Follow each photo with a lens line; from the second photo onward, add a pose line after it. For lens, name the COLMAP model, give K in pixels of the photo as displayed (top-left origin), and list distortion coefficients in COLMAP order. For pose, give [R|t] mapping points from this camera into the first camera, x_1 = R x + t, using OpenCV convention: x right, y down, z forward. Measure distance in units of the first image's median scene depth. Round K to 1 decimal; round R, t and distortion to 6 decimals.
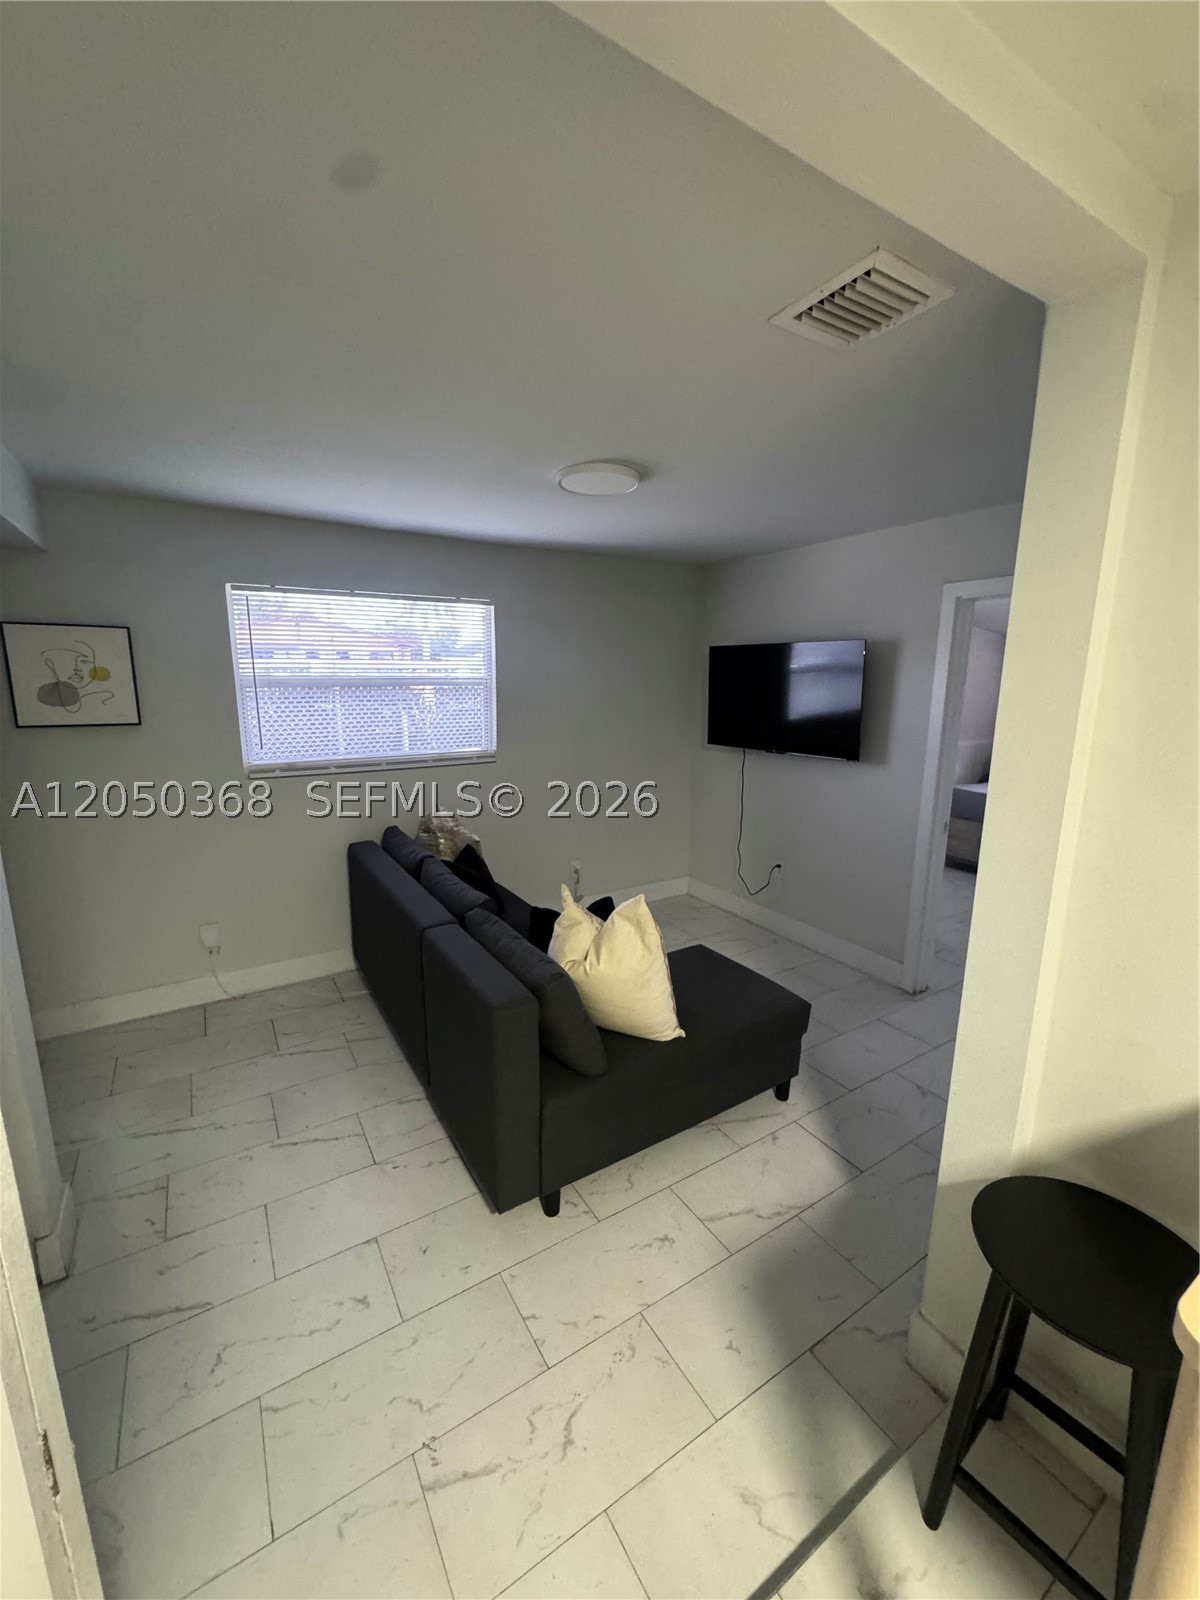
lens RADIAL K [[644.1, 0, 596.7], [0, 644.1, 796.6], [0, 0, 1]] dist [-0.002208, 0.000852]
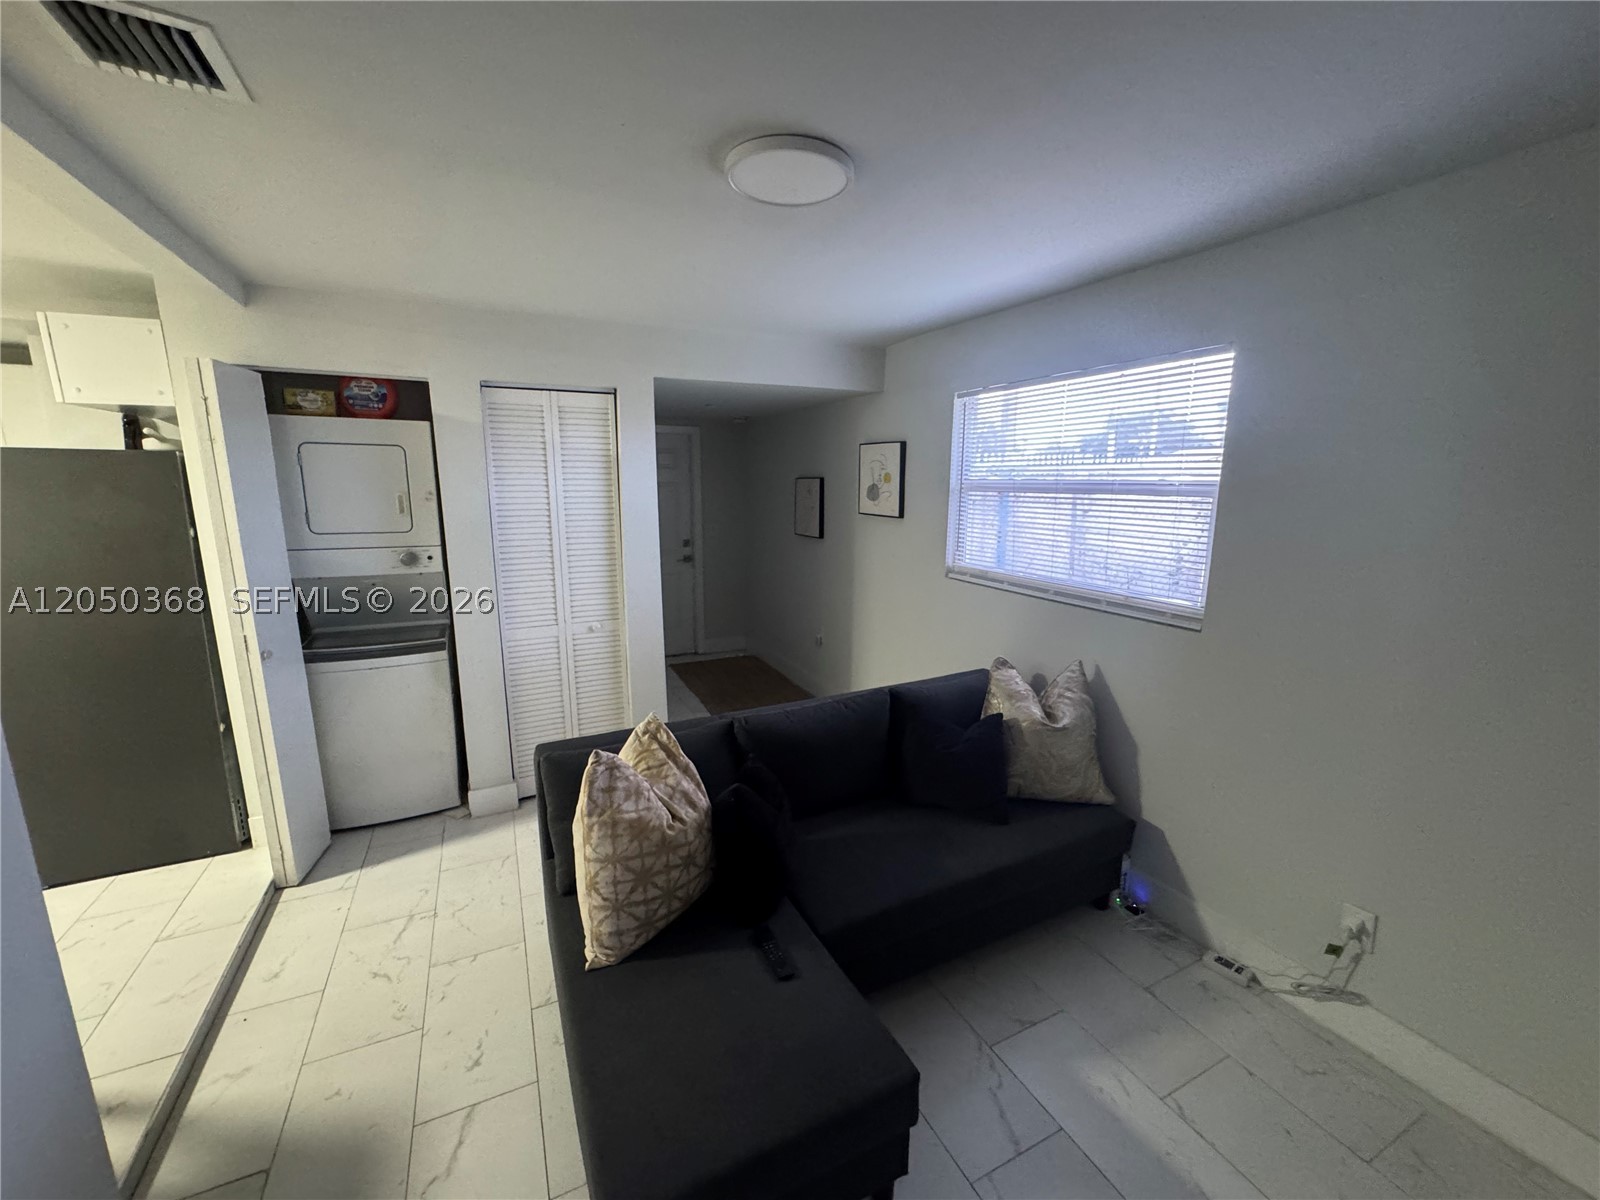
lens RADIAL K [[644.1, 0, 797.7], [0, 644.1, 594.0], [0, 0, 1]] dist [-0.002208, 0.000852]
pose [[-0.104979, 0.171403, -0.979592, 0.607647], [-0.188986, 0.963646, 0.188865, -0.177112], [0.976352, 0.204956, -0.068770, 0.966713]]
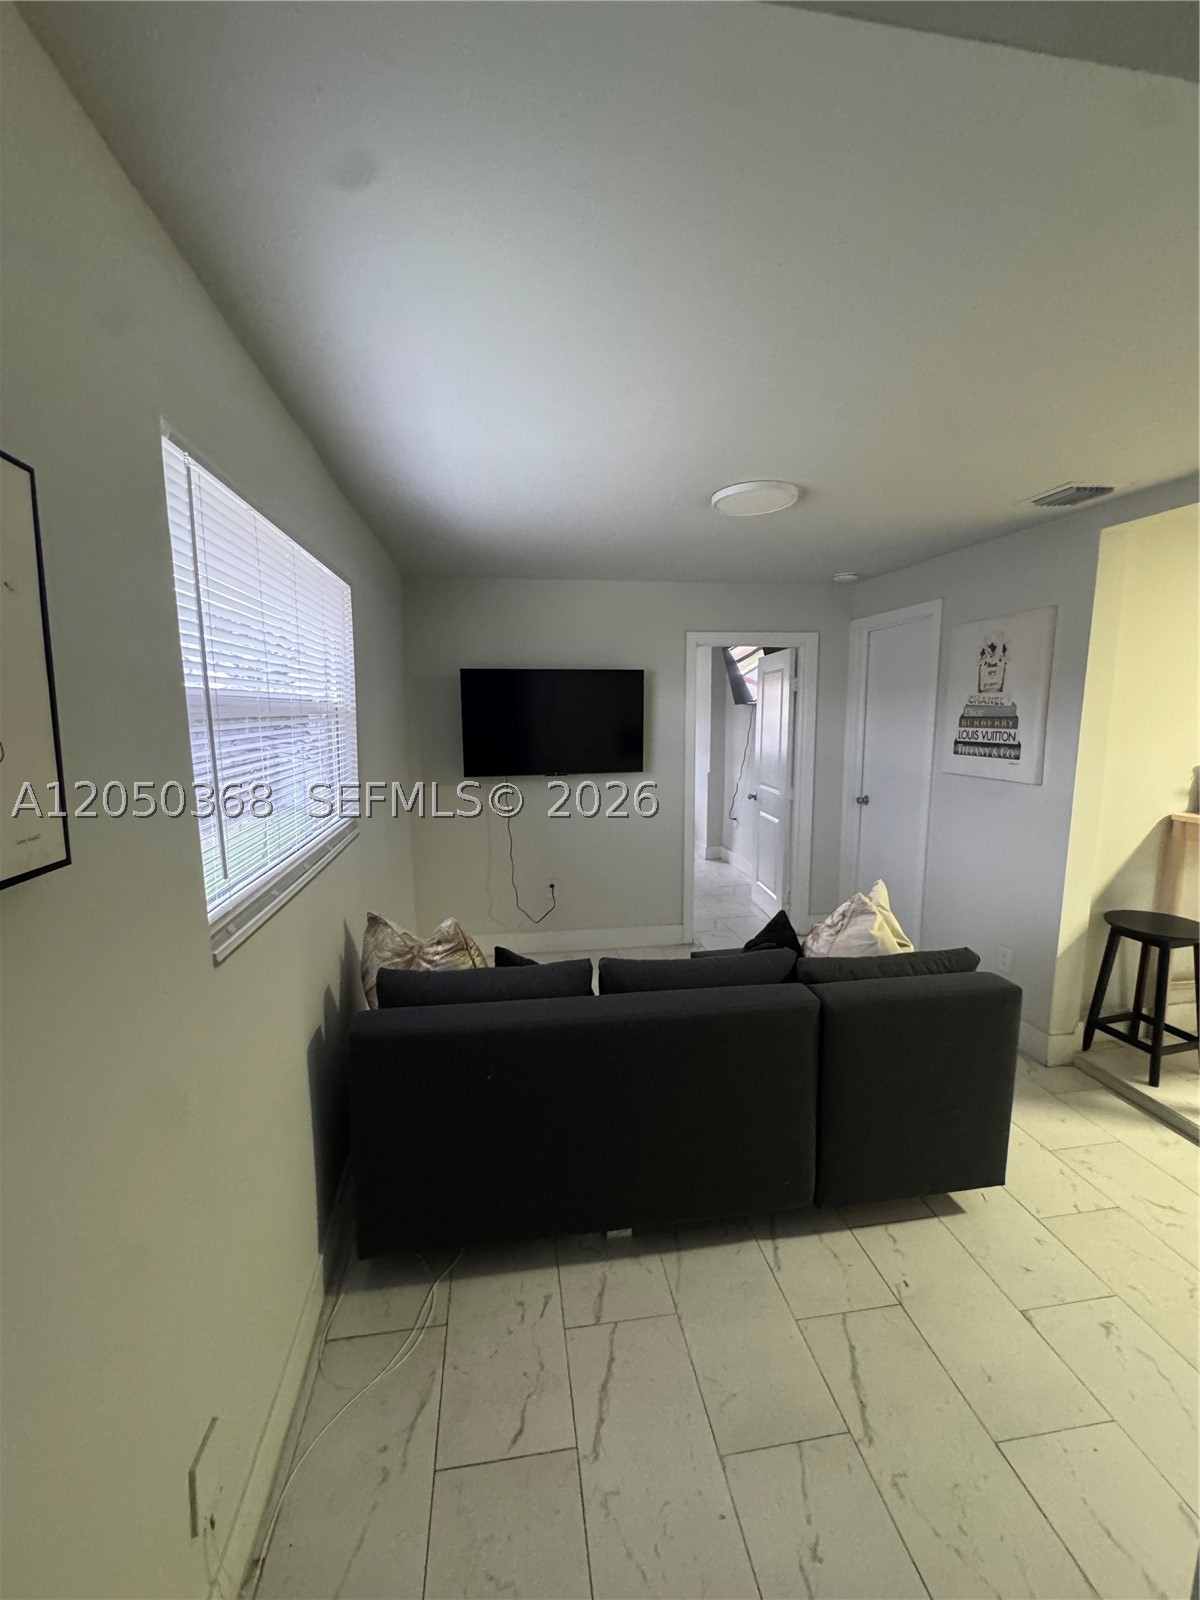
lens RADIAL K [[644.1, 0, 601.2], [0, 644.1, 802.2], [0, 0, 1]] dist [-0.002208, 0.000852]
pose [[0.389043, -0.136456, 0.911057, -0.901103], [0.182786, 0.980740, 0.068839, -0.121572], [-0.902903, 0.139748, 0.406493, 0.746204]]
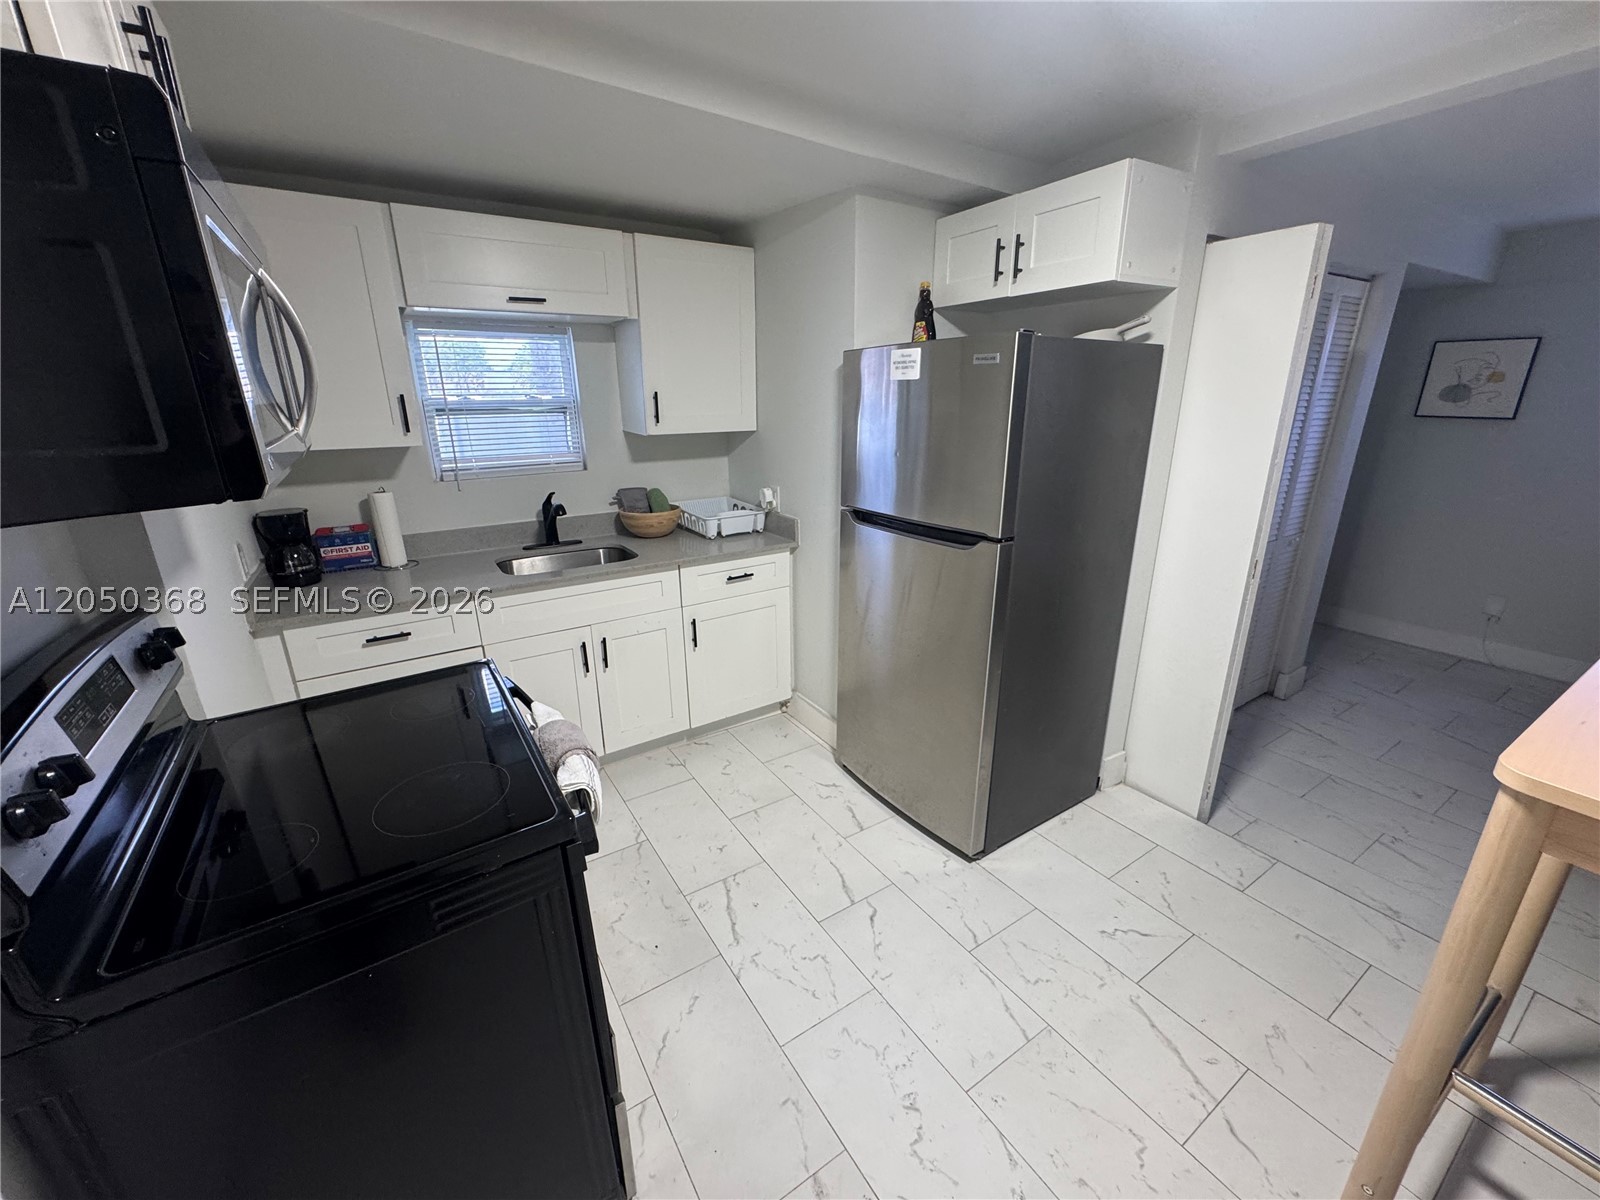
lens RADIAL K [[644.1, 0, 801.8], [0, 644.1, 596.3], [0, 0, 1]] dist [-0.002208, 0.000852]
pose [[0.016565, 0.308513, -0.951076, 0.566598], [-0.177192, 0.937056, 0.300879, 0.079528], [0.984037, 0.163539, 0.070189, -0.387234]]
